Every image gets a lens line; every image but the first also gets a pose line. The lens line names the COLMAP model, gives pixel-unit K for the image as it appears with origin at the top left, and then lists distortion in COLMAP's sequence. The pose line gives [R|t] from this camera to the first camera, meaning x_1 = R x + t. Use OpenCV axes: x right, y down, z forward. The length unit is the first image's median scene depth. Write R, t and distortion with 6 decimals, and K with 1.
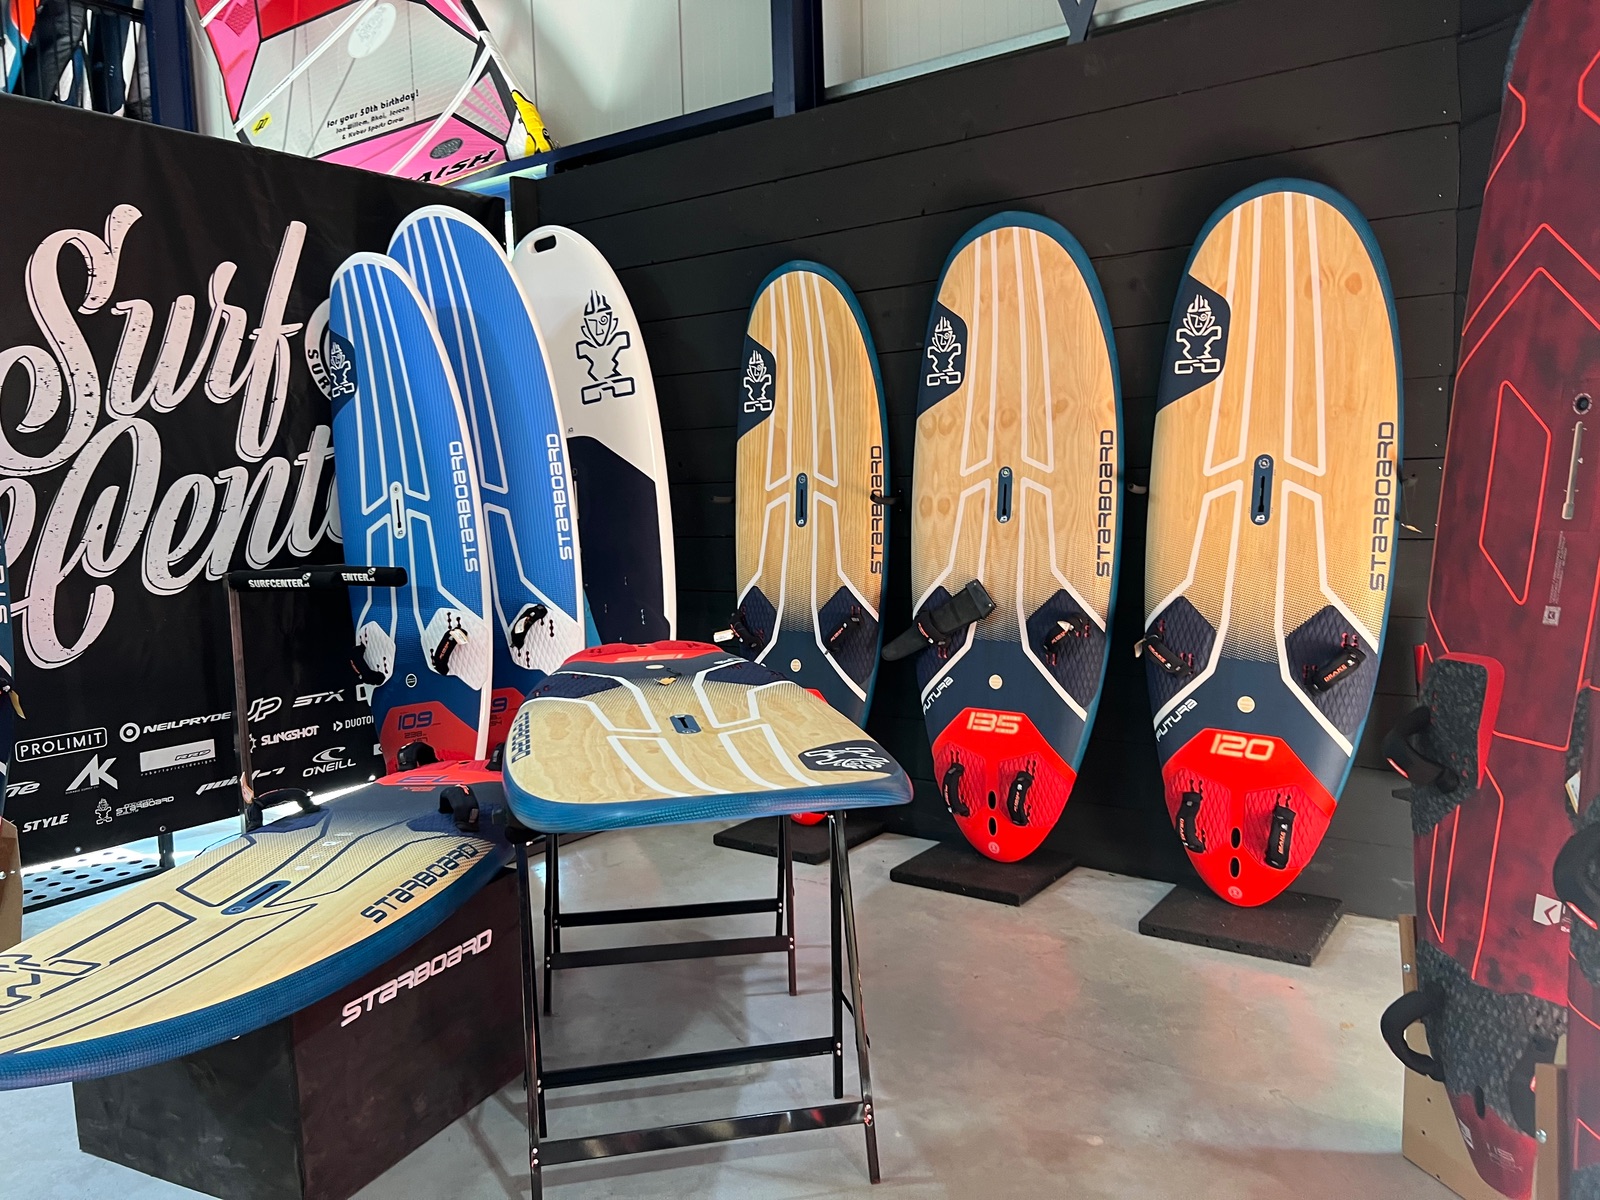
lens RADIAL K [[1208.1, 0, 799.0], [0, 1208.1, 601.6], [0, 0, 1]] dist [0.007582, 0.000385]
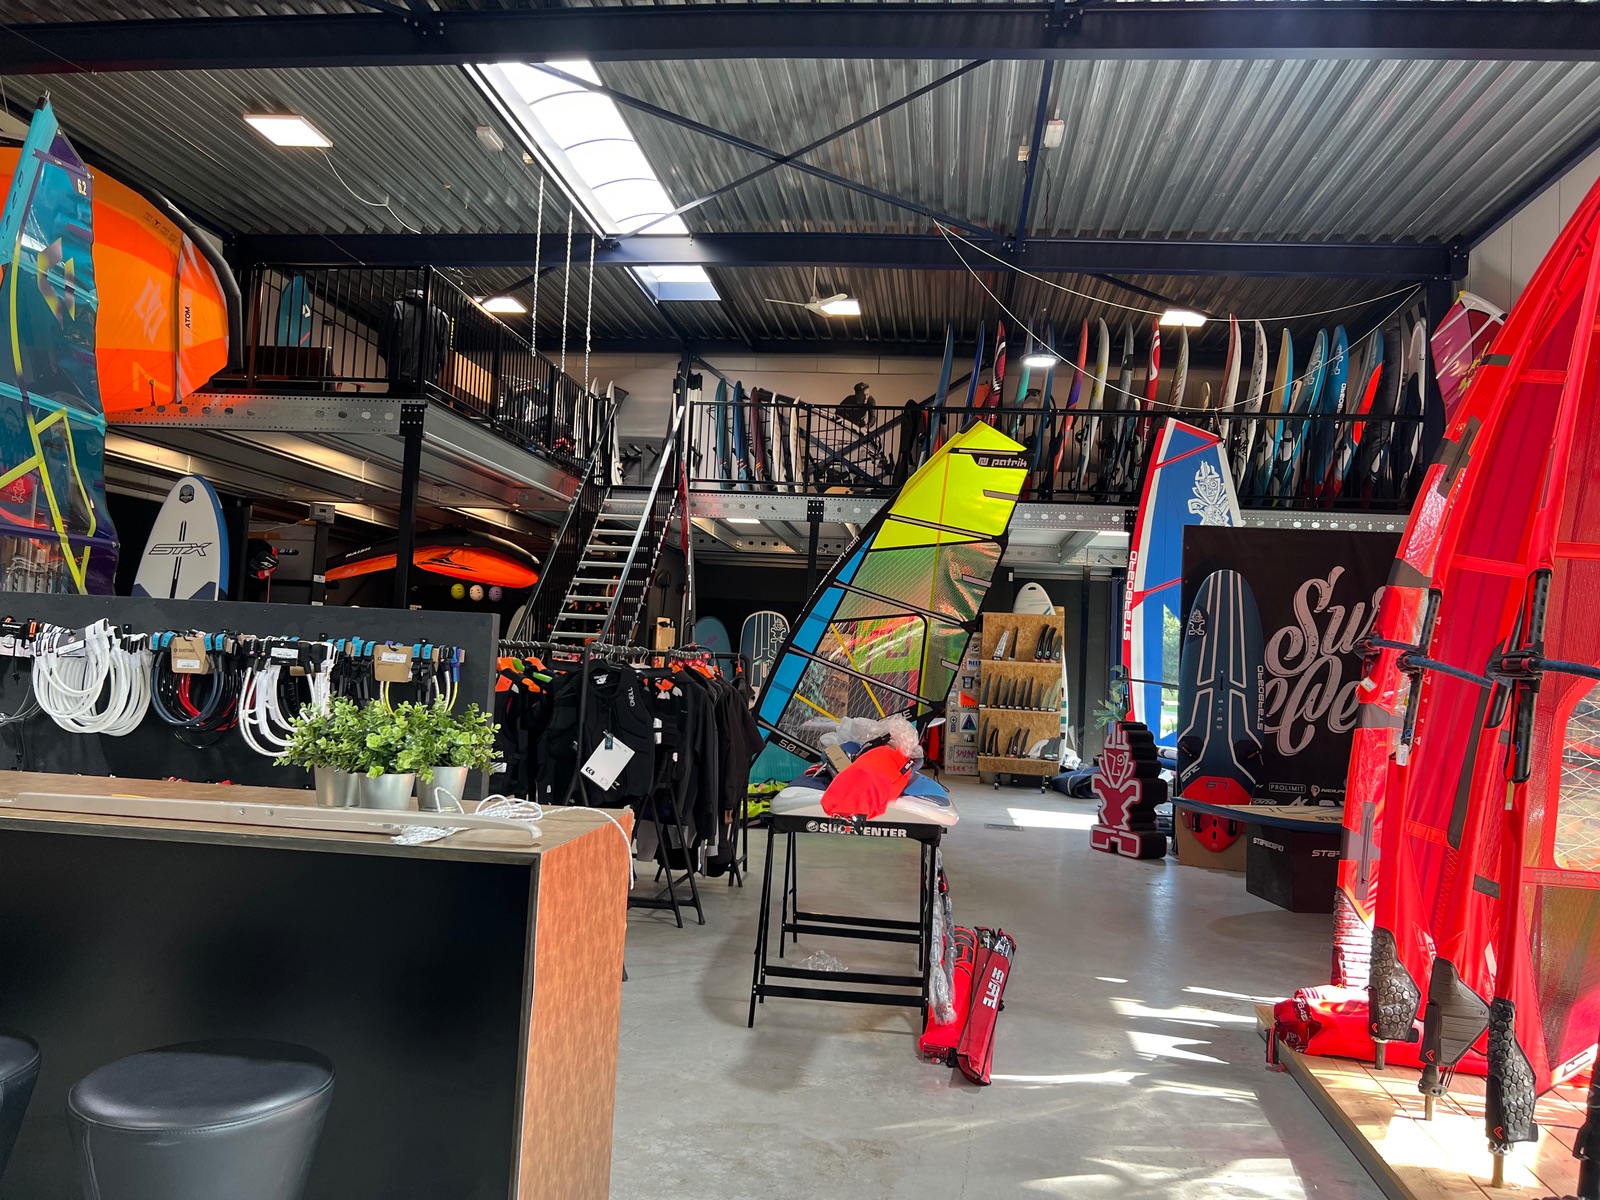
lens RADIAL K [[1208.1, 0, 800.7], [0, 1208.1, 599.1], [0, 0, 1]] dist [0.007582, 0.000385]
pose [[0.486796, 0.006034, -0.873495, 1.009248], [-0.152457, 0.985215, -0.078158, 0.081774], [0.860108, 0.171218, 0.480518, -1.041257]]
